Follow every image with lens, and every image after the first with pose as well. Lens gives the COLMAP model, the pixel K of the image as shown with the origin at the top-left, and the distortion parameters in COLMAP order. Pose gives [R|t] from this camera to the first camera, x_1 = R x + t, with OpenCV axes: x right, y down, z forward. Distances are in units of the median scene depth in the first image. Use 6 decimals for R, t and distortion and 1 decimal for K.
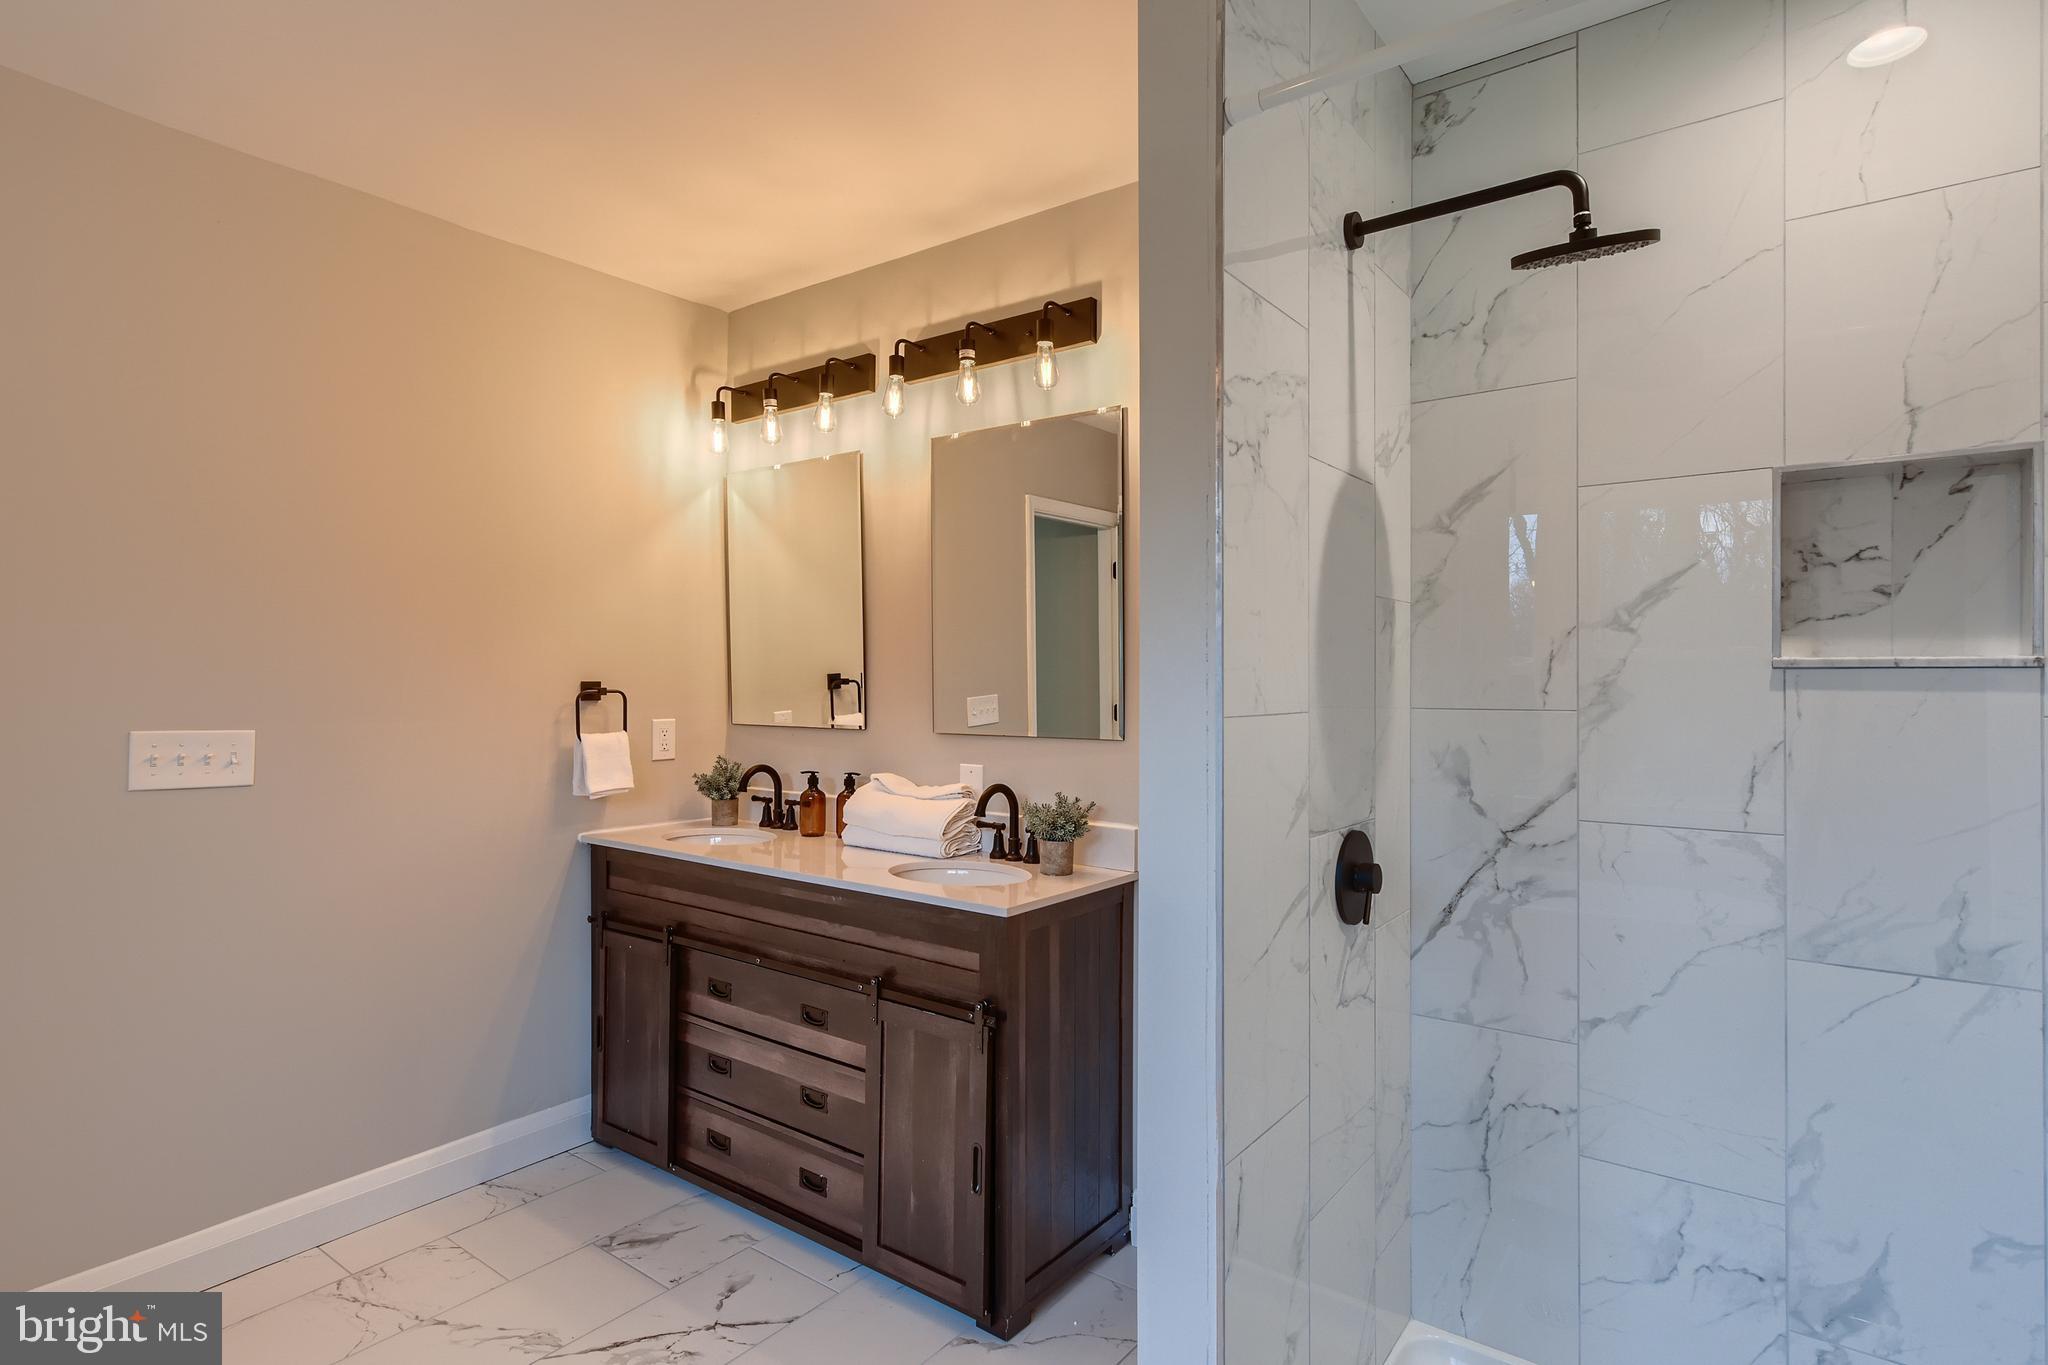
lens RADIAL K [[1043.0, 0, 1030.9], [0, 1043.0, 680.1], [0, 0, 1]] dist [0.005110, 0.000105]
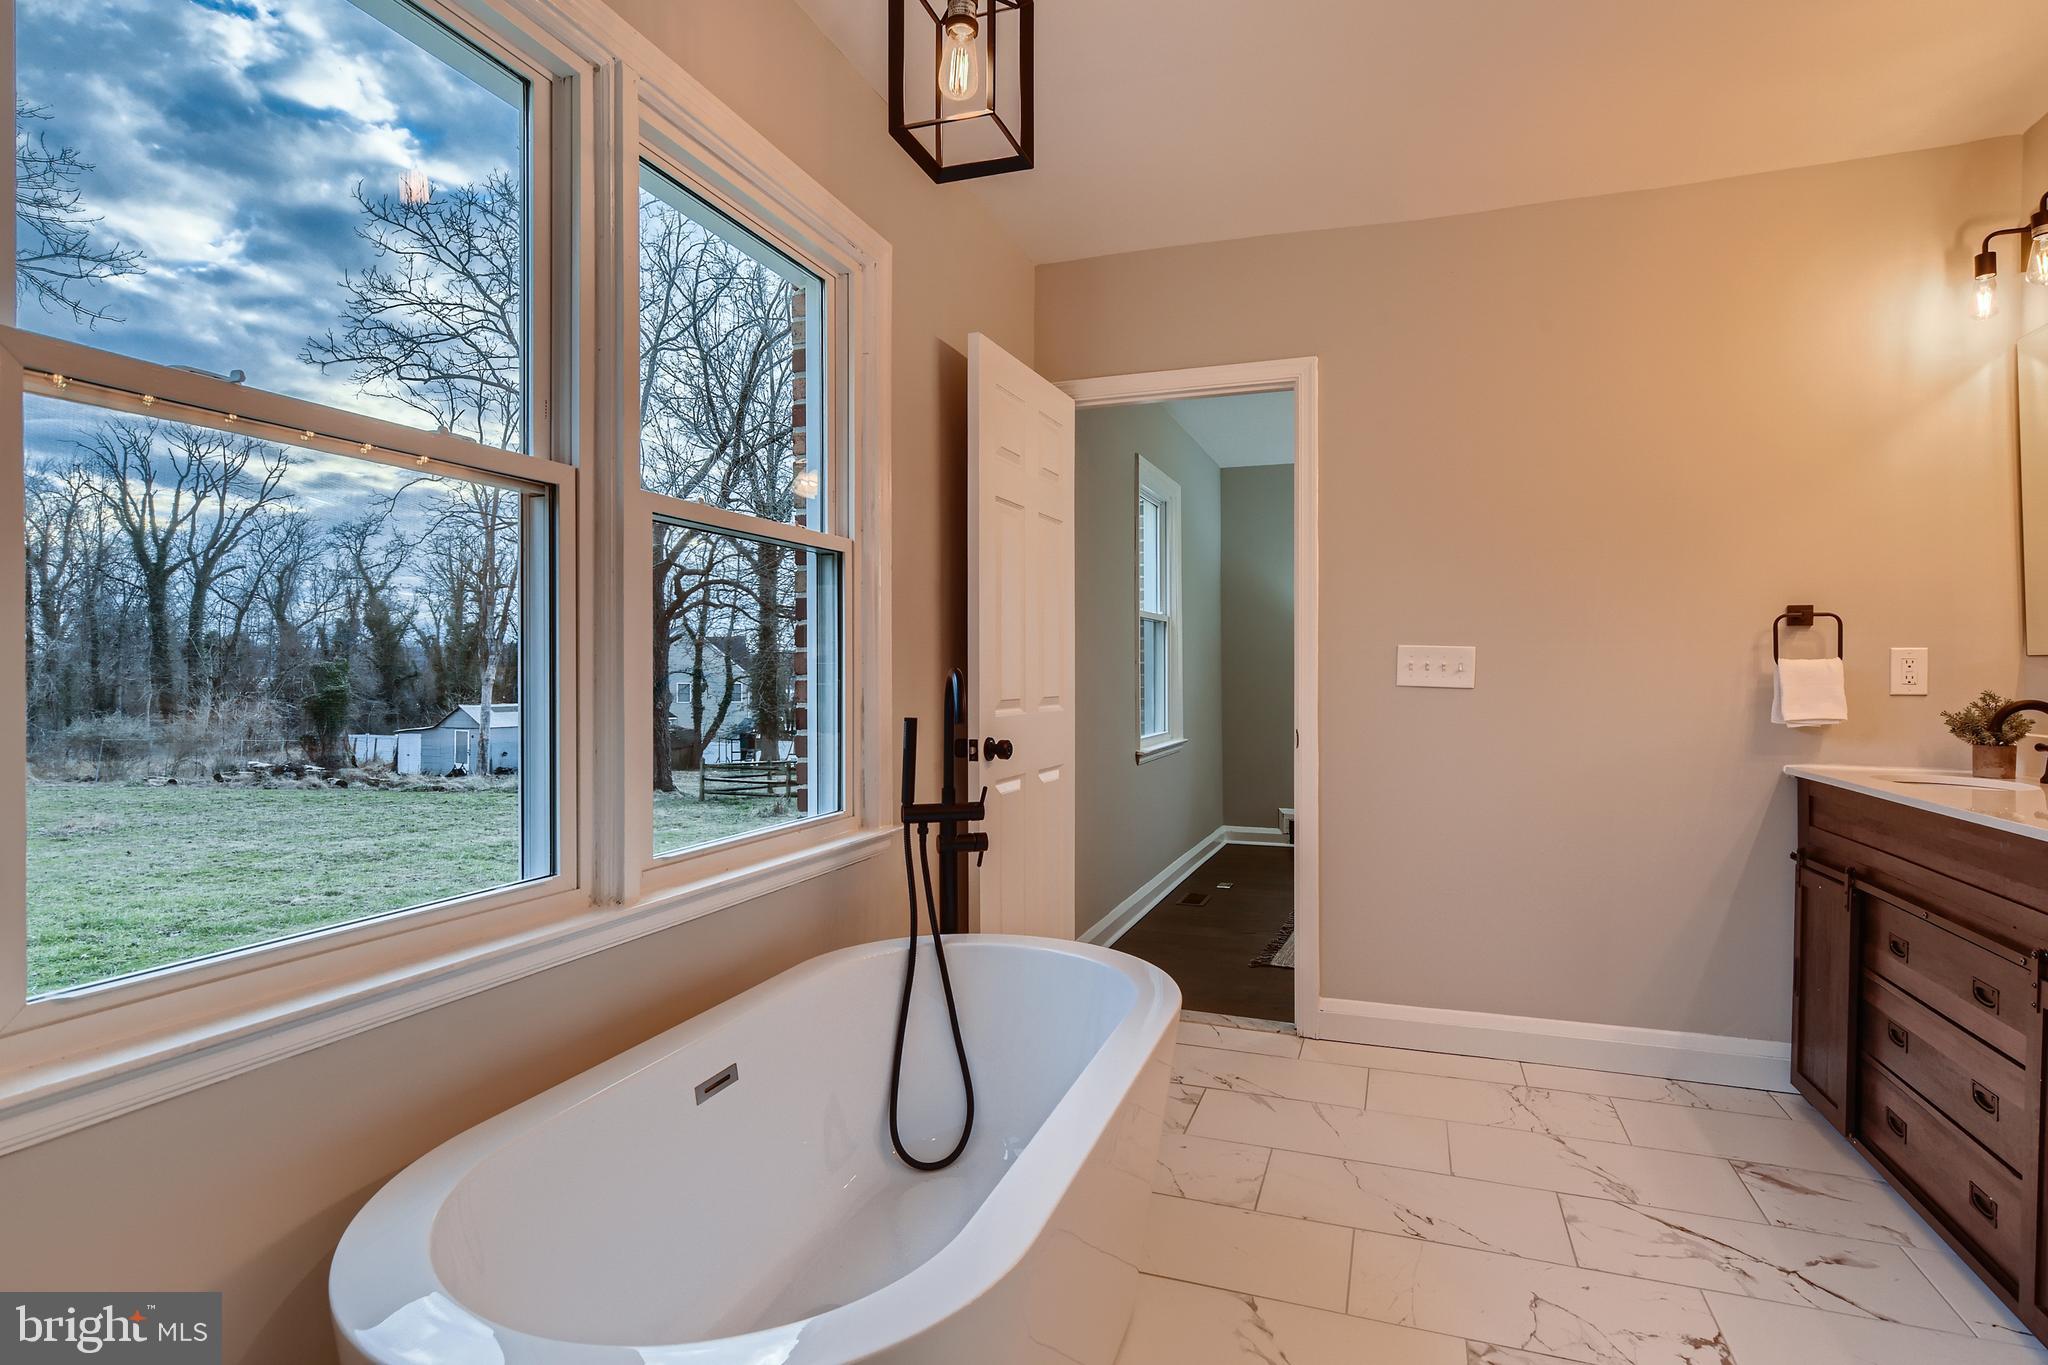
lens RADIAL K [[1043.0, 0, 1040.2], [0, 1043.0, 675.6], [0, 0, 1]] dist [0.005110, 0.000105]
pose [[0.294460, -0.002421, -0.955661, 0.295902], [-0.005823, 0.999974, -0.004328, 0.077456], [0.955646, 0.006839, 0.294438, 0.072143]]
